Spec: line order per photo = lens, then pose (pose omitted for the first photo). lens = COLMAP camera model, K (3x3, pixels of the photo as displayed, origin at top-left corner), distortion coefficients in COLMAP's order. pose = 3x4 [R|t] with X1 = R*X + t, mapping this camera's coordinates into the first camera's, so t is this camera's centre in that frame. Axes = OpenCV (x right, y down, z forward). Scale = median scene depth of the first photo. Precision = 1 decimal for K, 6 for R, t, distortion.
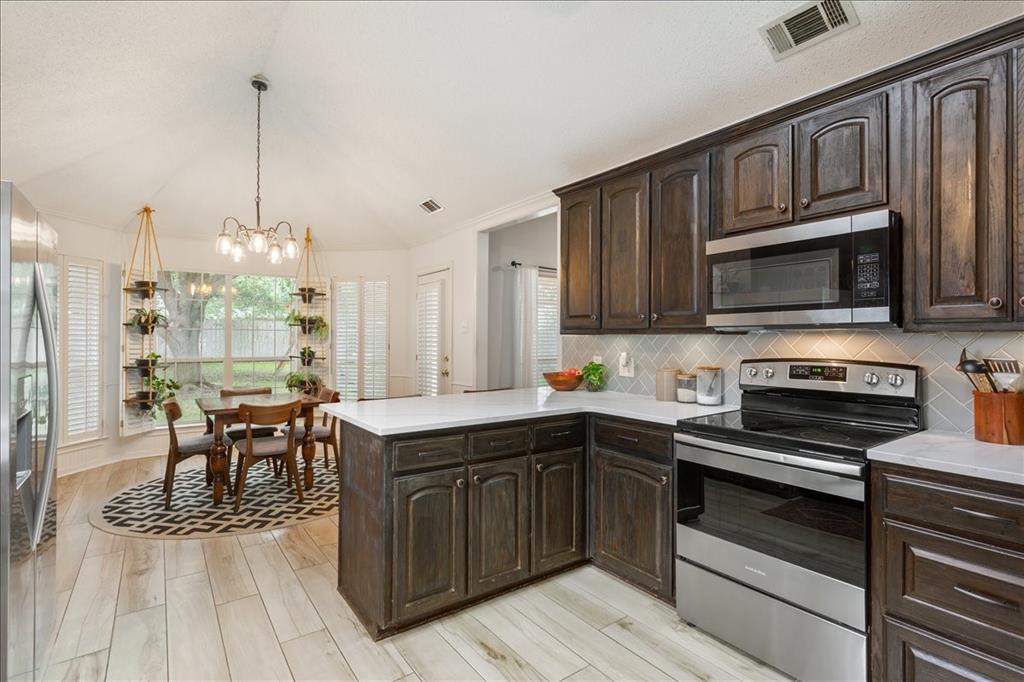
lens RADIAL K [[498.3, 0, 514.3], [0, 498.3, 337.5], [0, 0, 1]] dist [0.003087, 0.000235]
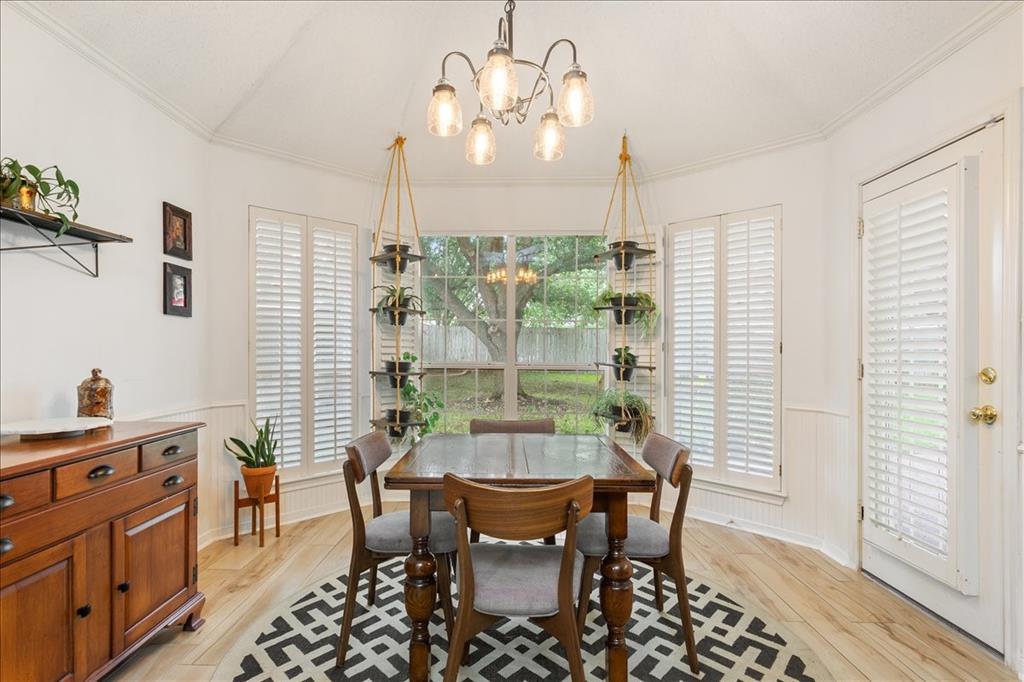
lens RADIAL K [[498.3, 0, 514.3], [0, 498.3, 337.5], [0, 0, 1]] dist [0.003087, 0.000235]
pose [[0.805833, -0.011931, -0.592022, -0.209466], [-0.005280, 0.999612, -0.027332, 0.028254], [0.592119, 0.025151, 0.805458, 0.546513]]
